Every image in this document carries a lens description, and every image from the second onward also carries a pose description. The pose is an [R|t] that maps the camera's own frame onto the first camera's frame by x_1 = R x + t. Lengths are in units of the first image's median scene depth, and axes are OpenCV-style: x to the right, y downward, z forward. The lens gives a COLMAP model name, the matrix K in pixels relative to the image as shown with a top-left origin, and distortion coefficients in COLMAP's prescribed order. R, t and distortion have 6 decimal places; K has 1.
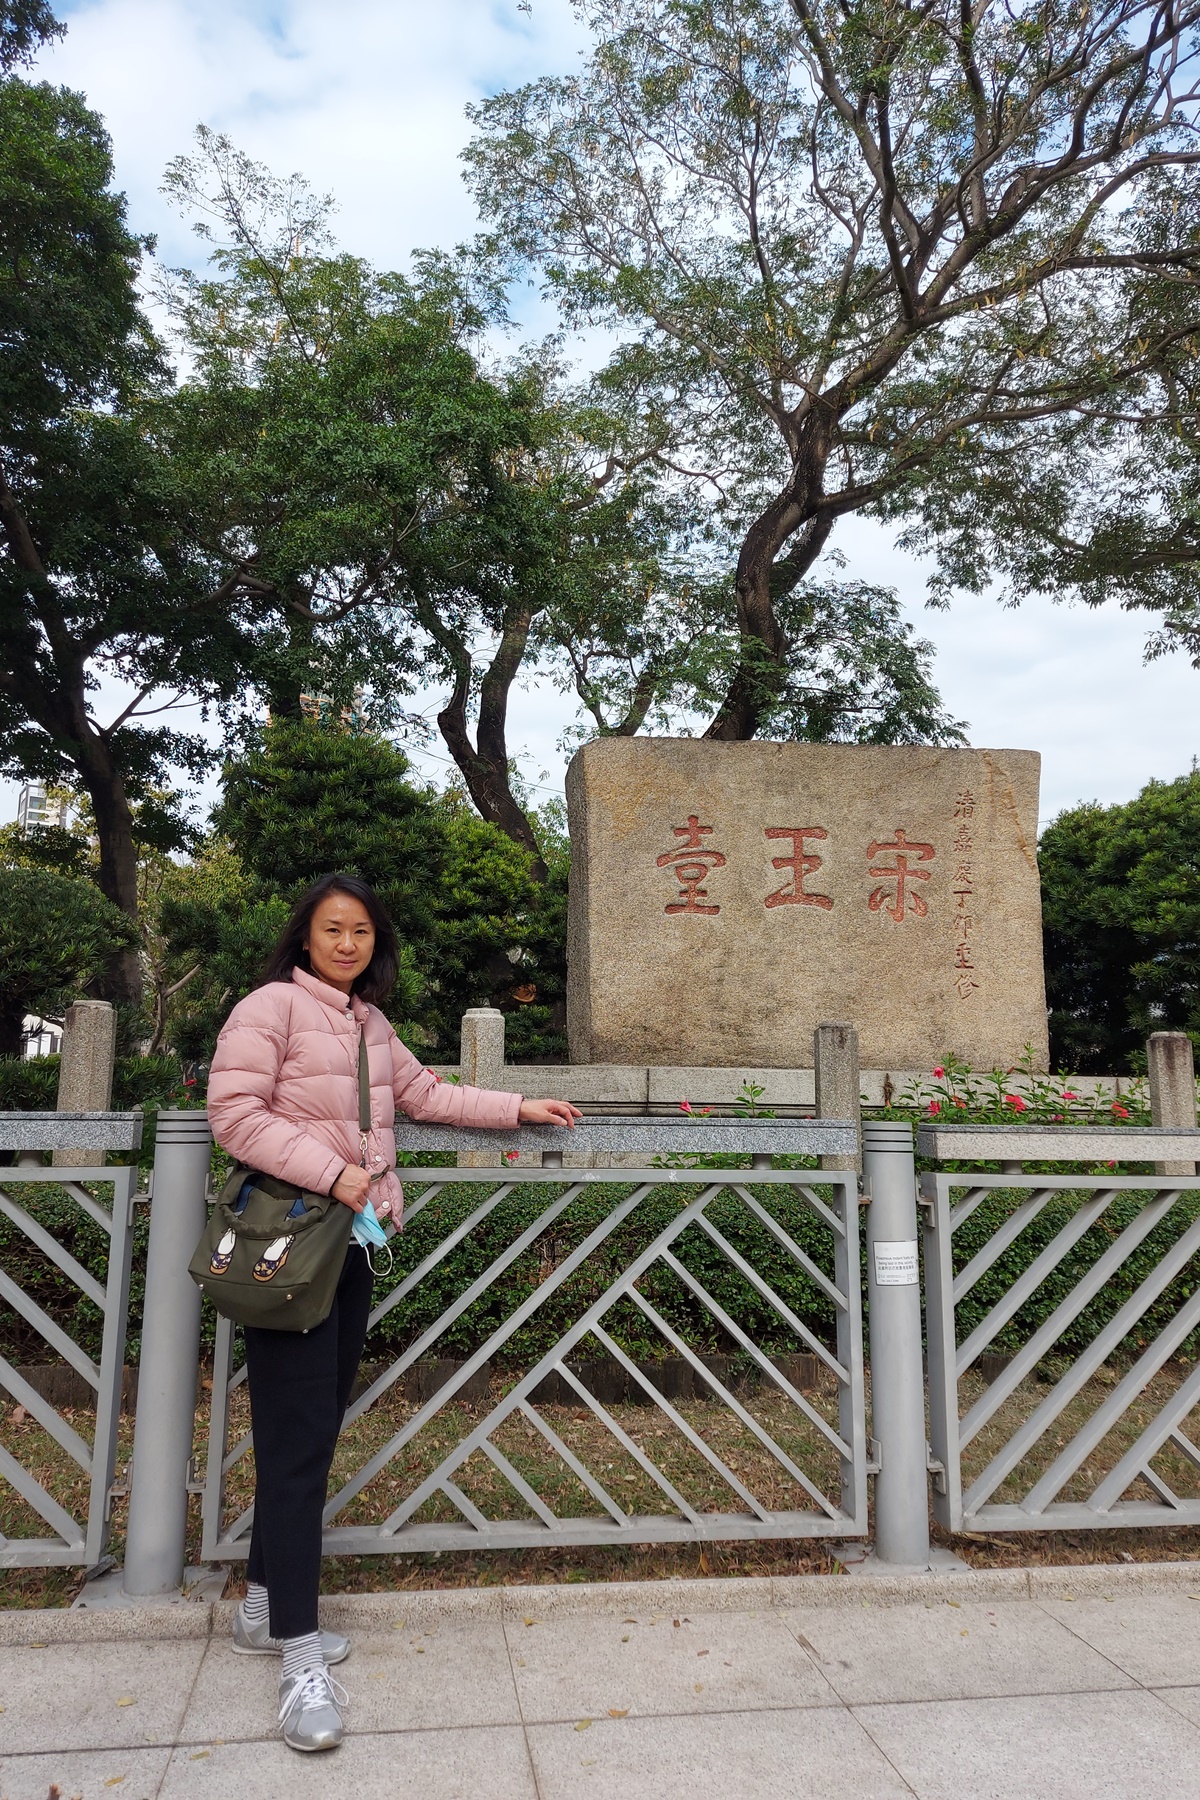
lens RADIAL K [[1243.4, 0, 607.4], [0, 1243.4, 905.2], [0, 0, 1]] dist [0.104428, -0.122282]
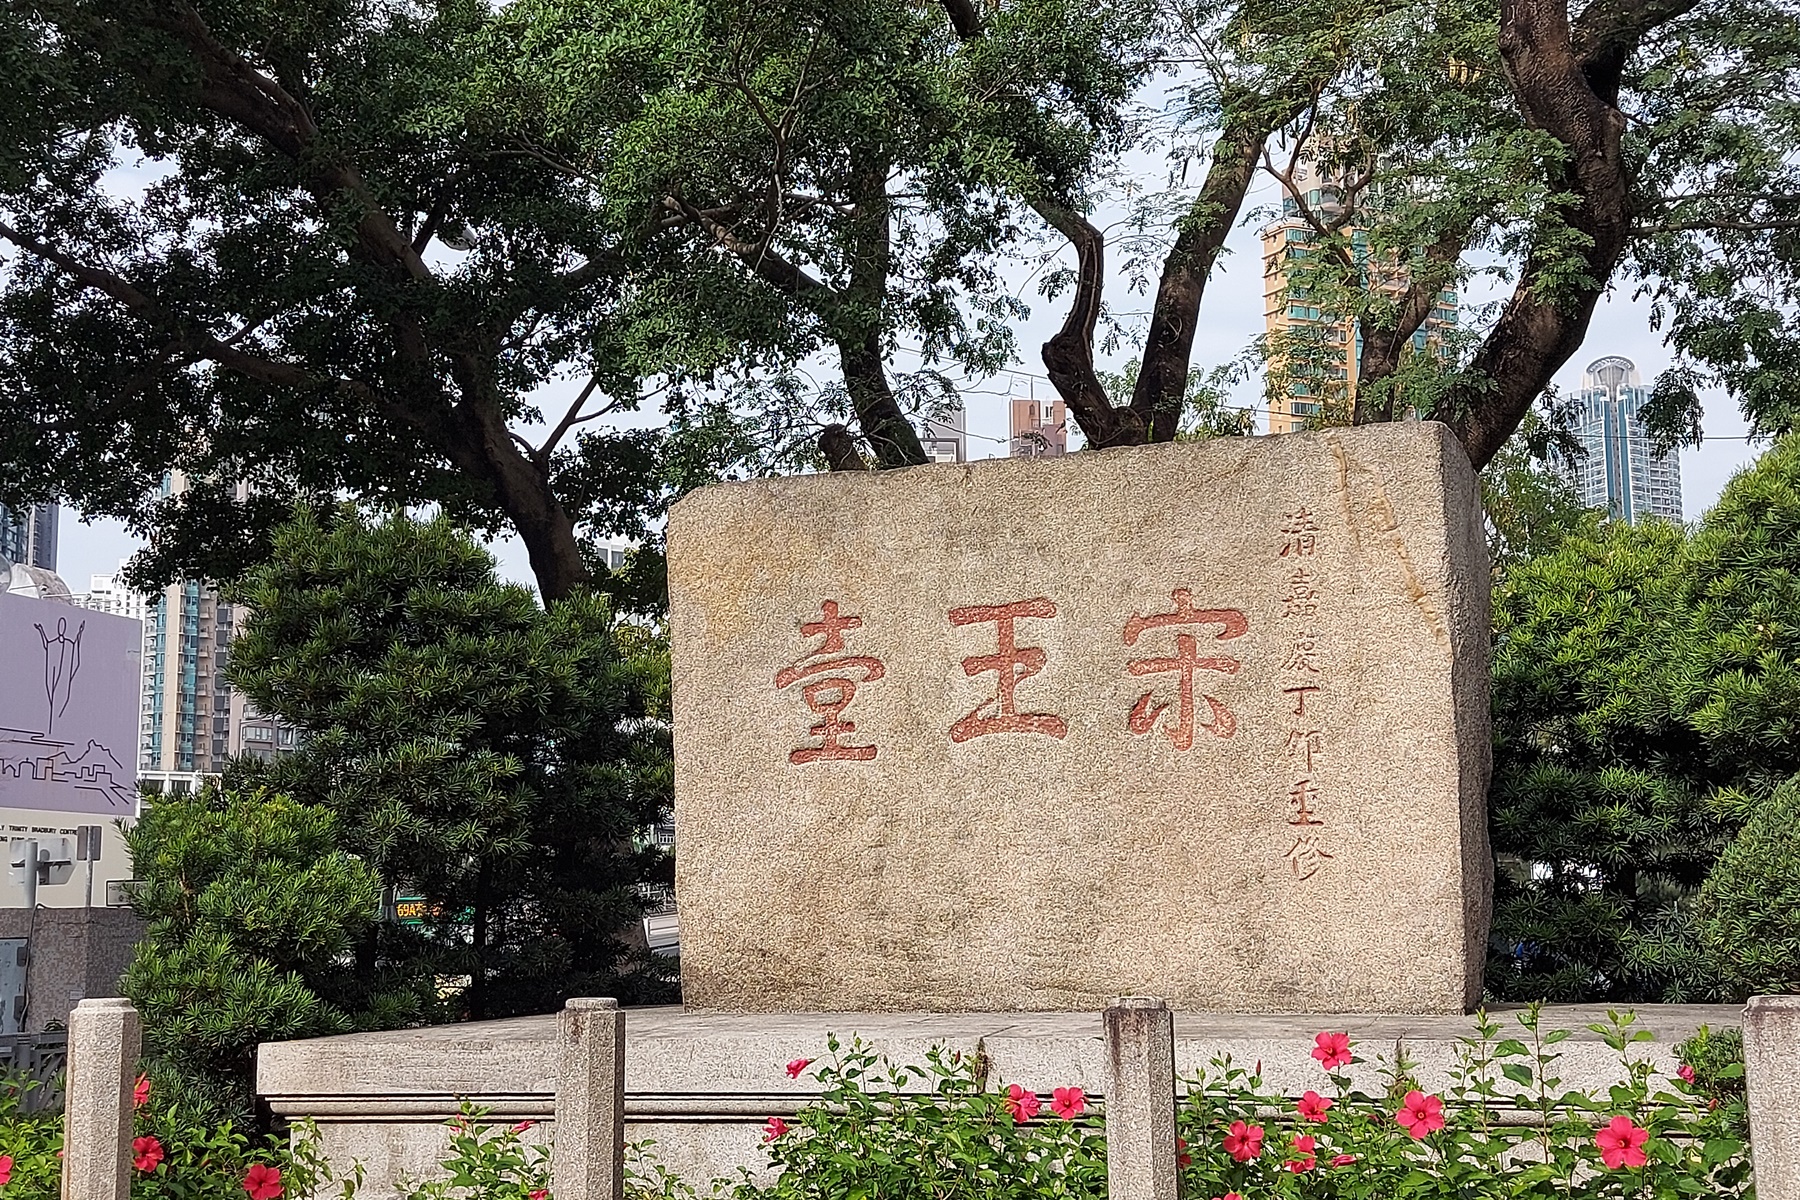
lens RADIAL K [[2170.8, 0, 900.0], [0, 2170.8, 600.0], [0, 0, 1]] dist [0.112840, -0.020338]
pose [[0.909979, -0.086313, -0.405572, 0.489602], [0.087862, 0.996022, -0.014838, -0.048706], [0.405240, -0.022132, 0.913943, 0.028903]]
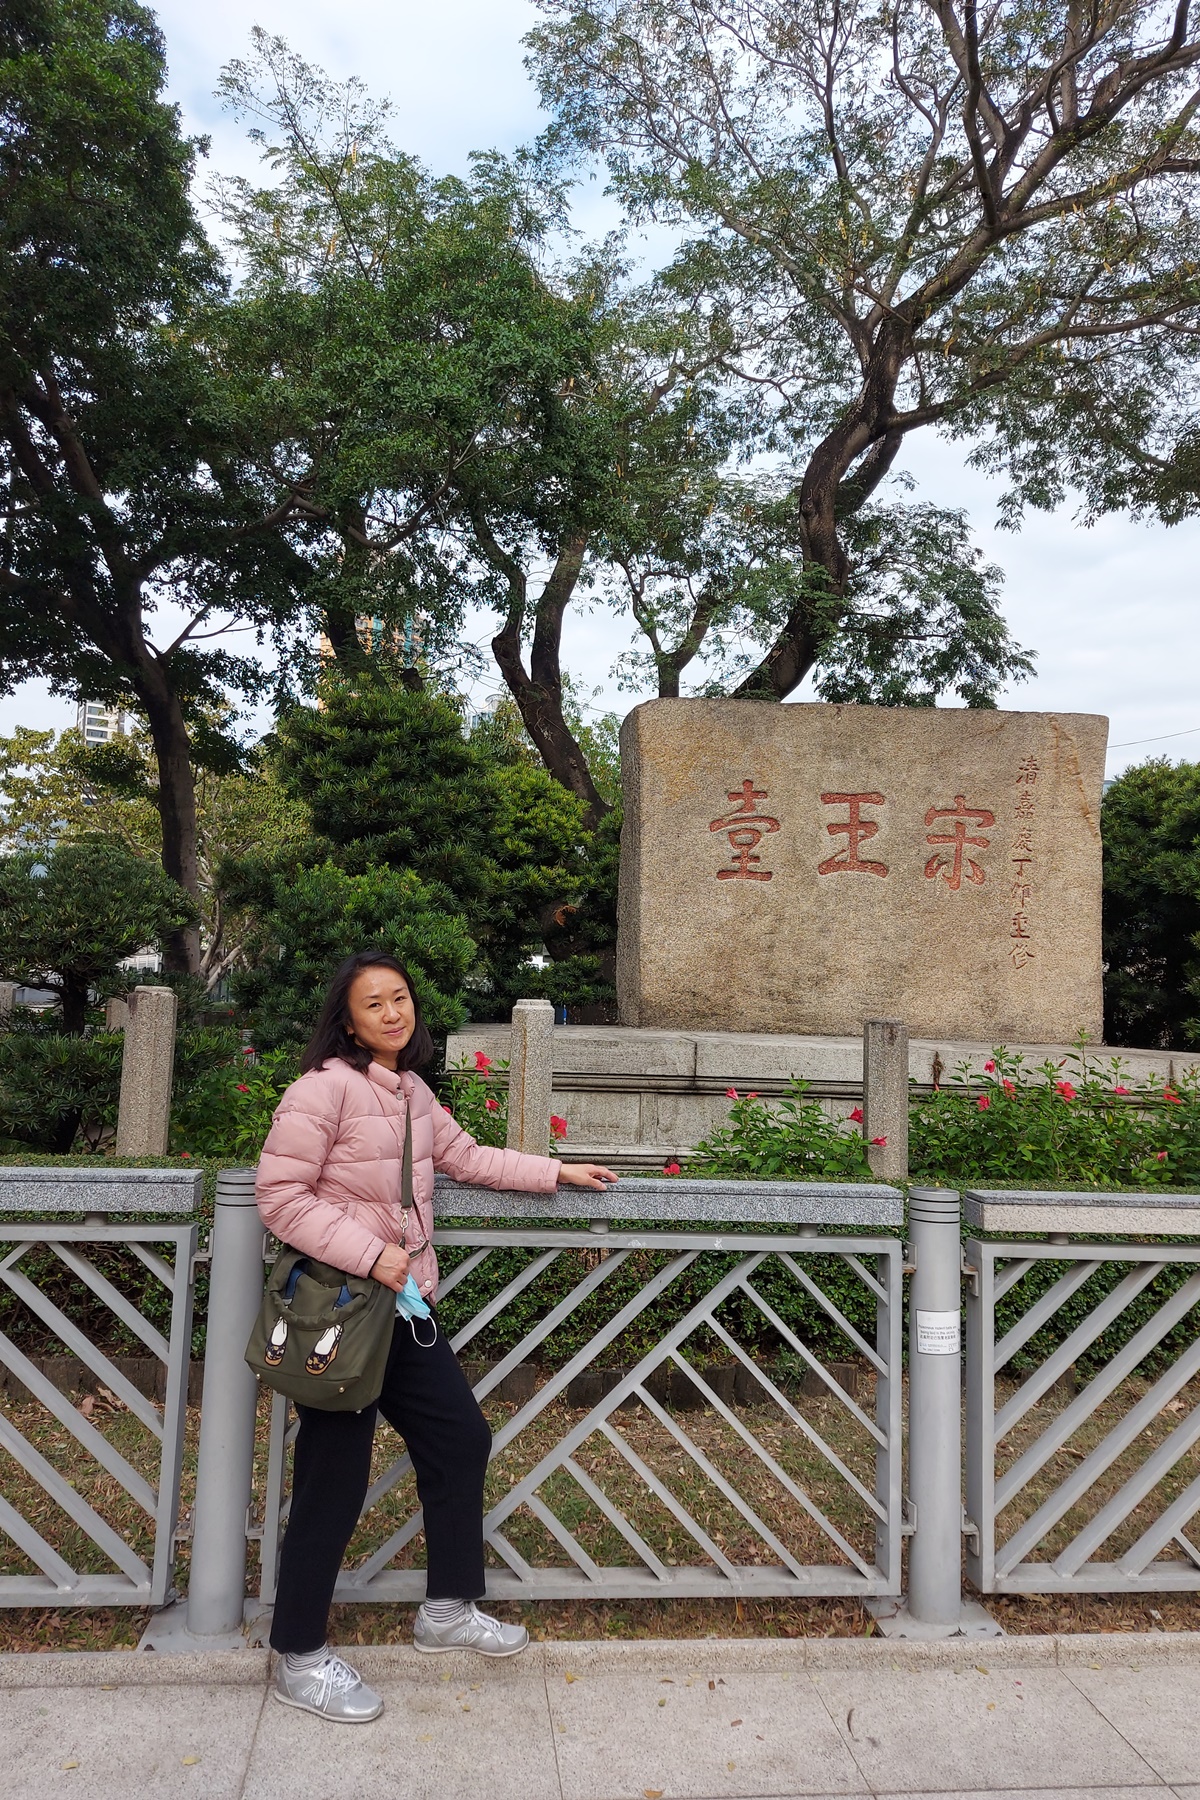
lens RADIAL K [[1243.4, 0, 607.4], [0, 1243.4, 905.2], [0, 0, 1]] dist [0.104428, -0.122282]
pose [[0.998978, 0.020314, -0.040382, -0.000492], [-0.017260, 0.997066, 0.074569, -0.040654], [0.041778, -0.073796, 0.996398, 0.002021]]
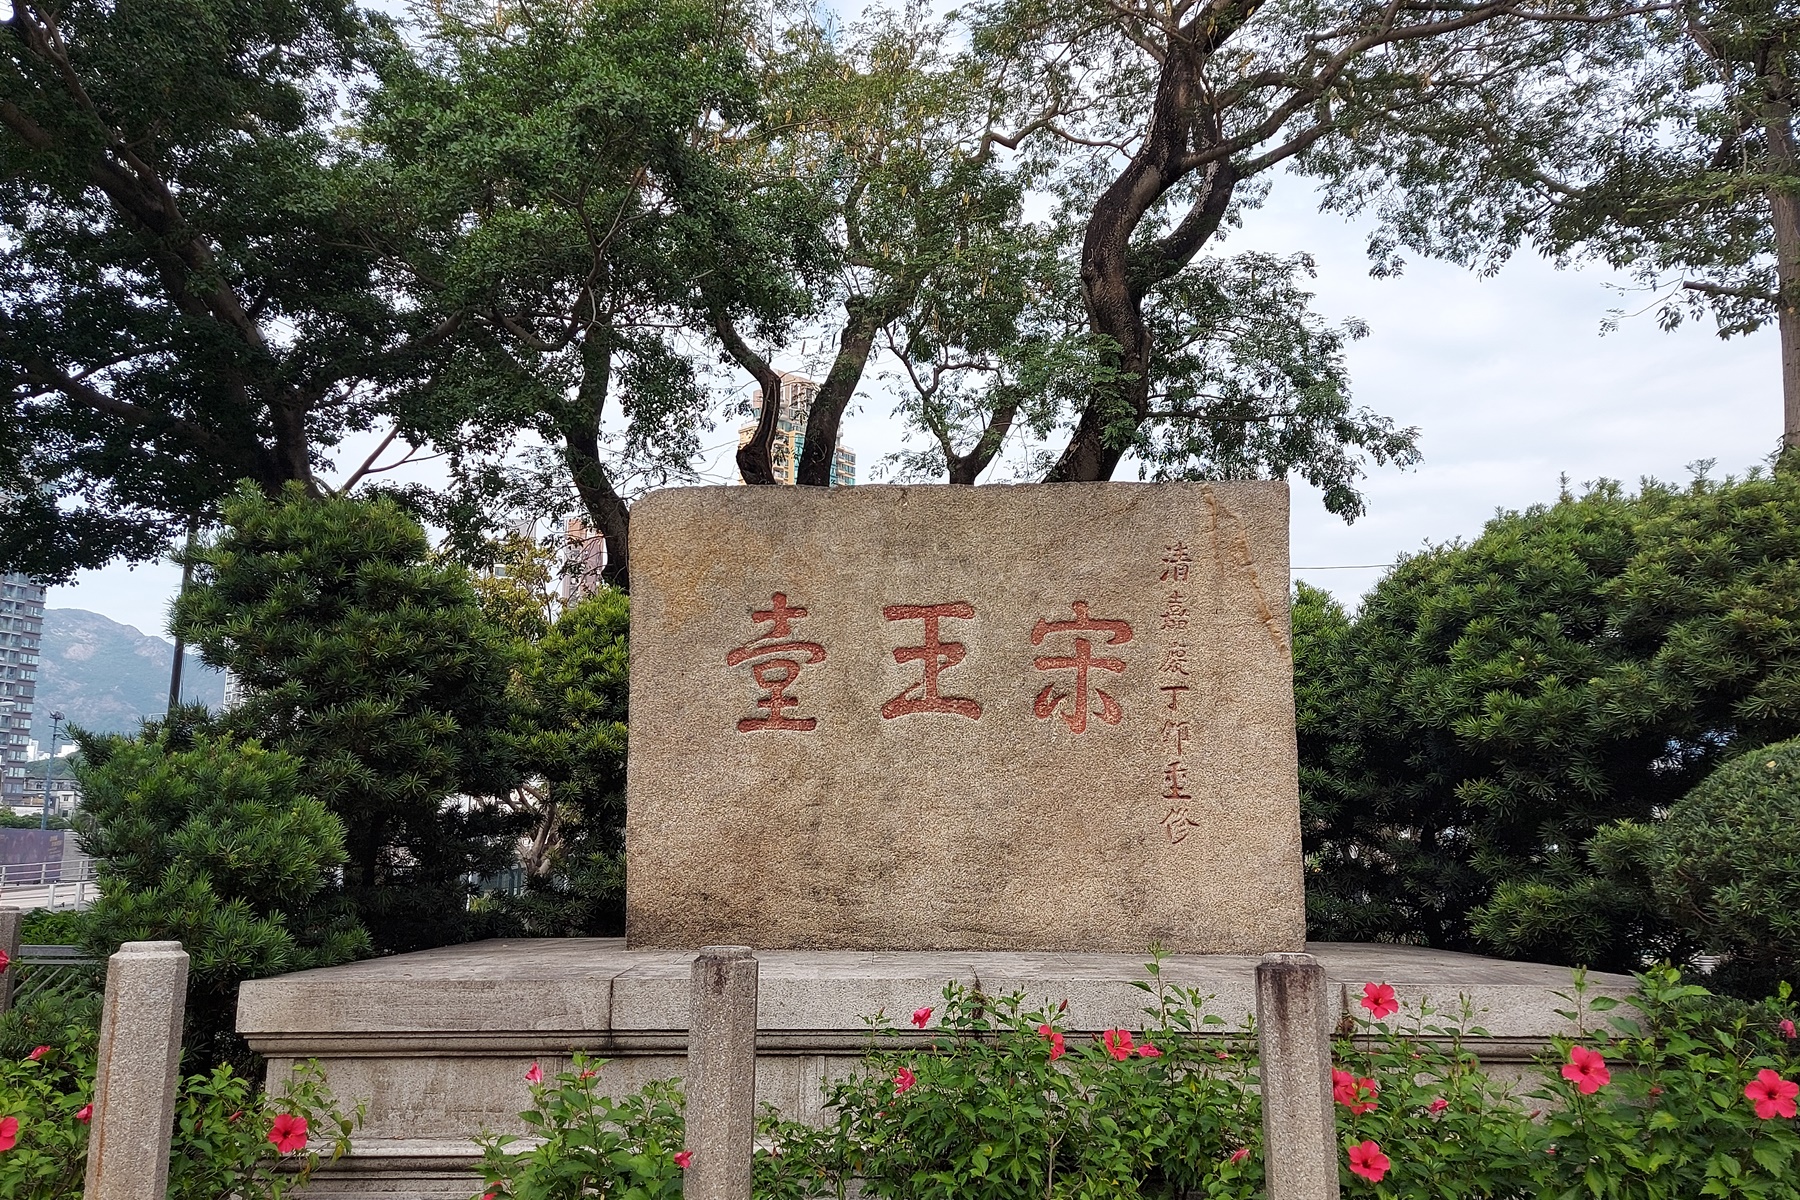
lens RADIAL K [[1424.4, 0, 904.7], [0, 1424.4, 596.8], [0, 0, 1]] dist [0.118876, -0.129179]
pose [[0.989481, -0.034447, -0.140505, 0.233866], [0.028982, 0.998749, -0.040757, -0.030956], [0.141733, 0.036256, 0.989241, 0.178209]]
